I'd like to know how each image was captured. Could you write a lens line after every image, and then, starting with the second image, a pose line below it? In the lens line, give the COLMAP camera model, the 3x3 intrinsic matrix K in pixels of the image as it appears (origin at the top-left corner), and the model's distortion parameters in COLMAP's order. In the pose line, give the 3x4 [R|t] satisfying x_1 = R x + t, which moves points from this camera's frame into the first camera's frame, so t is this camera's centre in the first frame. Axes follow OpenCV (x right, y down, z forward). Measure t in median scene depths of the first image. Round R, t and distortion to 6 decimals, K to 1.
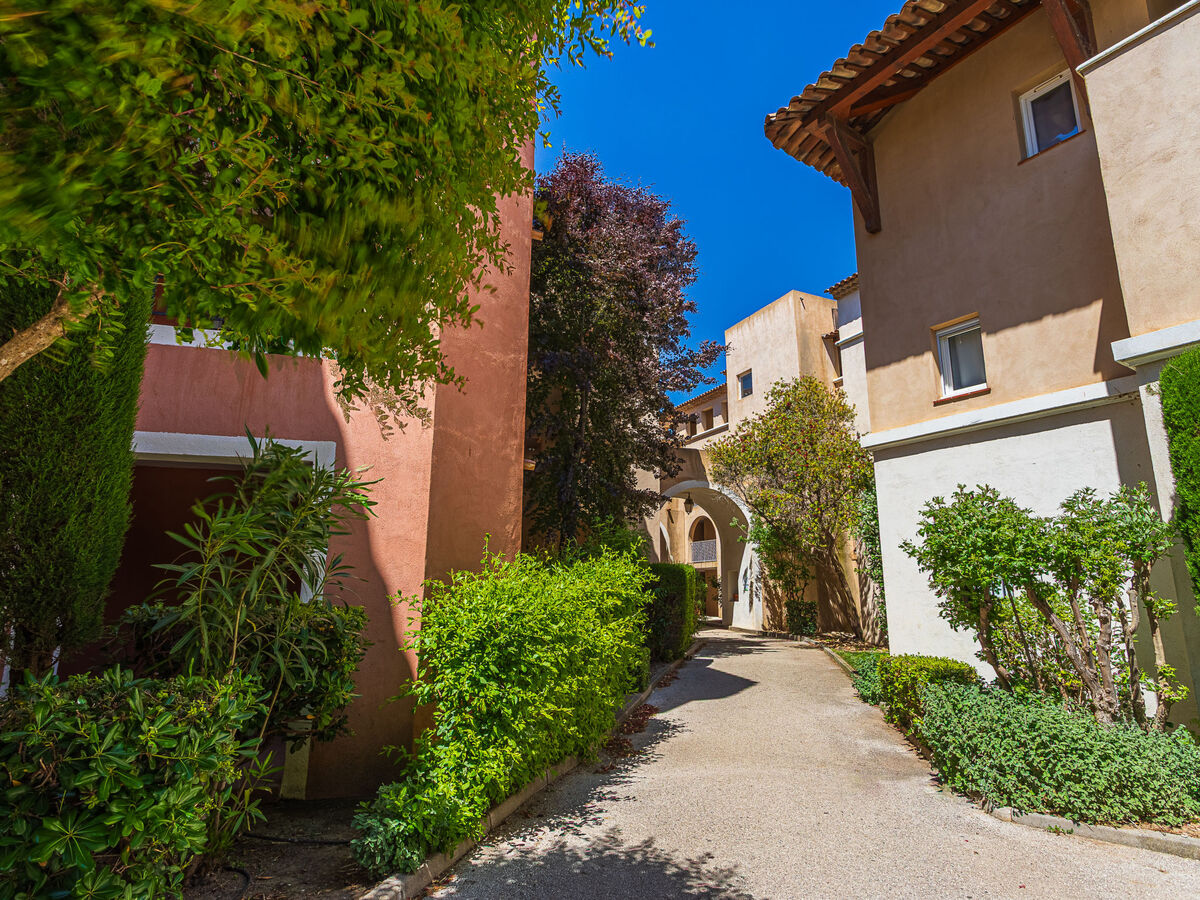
lens RADIAL K [[603.0, 0, 600.0], [0, 603.0, 450.0], [0, 0, 1]] dist [-0.041838, 0.021720]
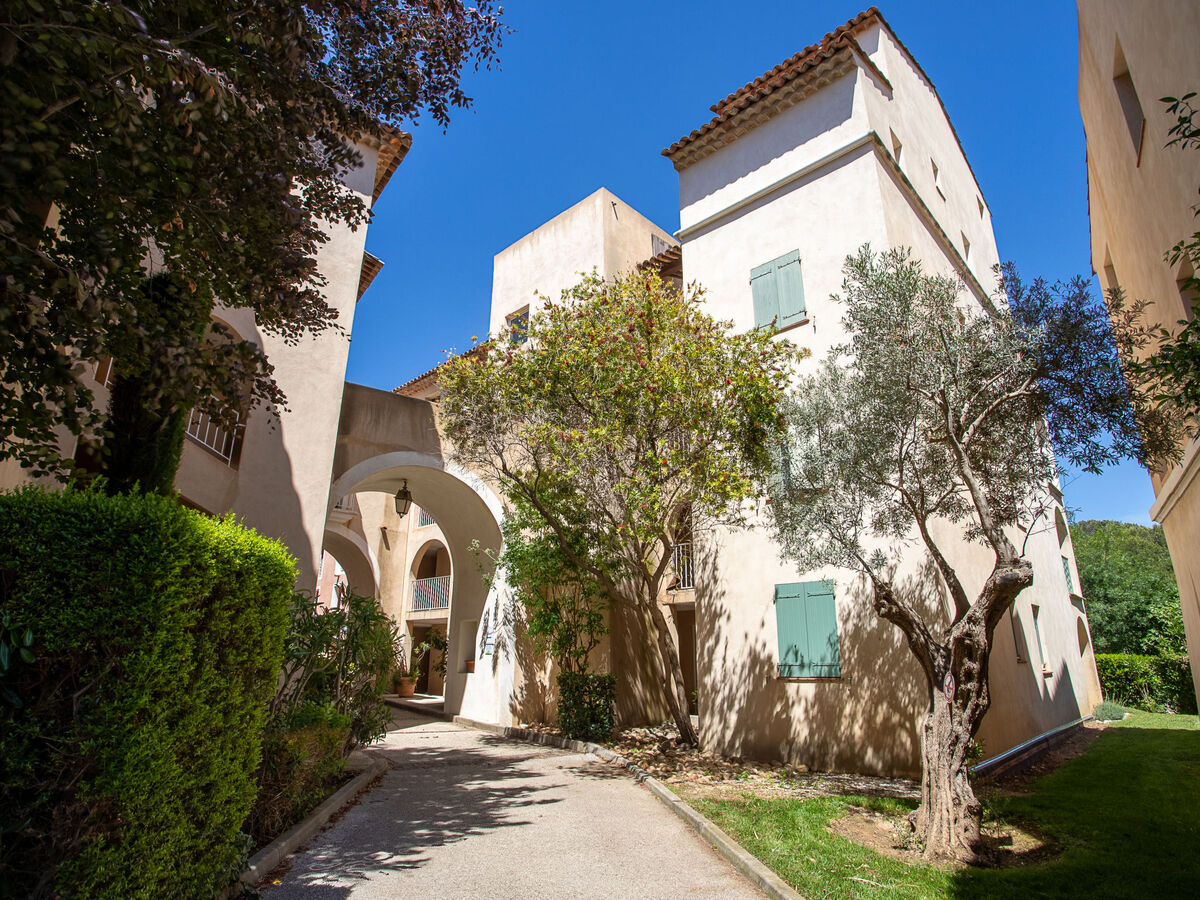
lens RADIAL K [[603.0, 0, 600.0], [0, 603.0, 450.0], [0, 0, 1]] dist [-0.041838, 0.021720]
pose [[0.919755, 0.116635, 0.374763, 0.109506], [-0.076777, 0.989845, -0.119634, 0.106794], [-0.384911, 0.081261, 0.919369, 0.435930]]
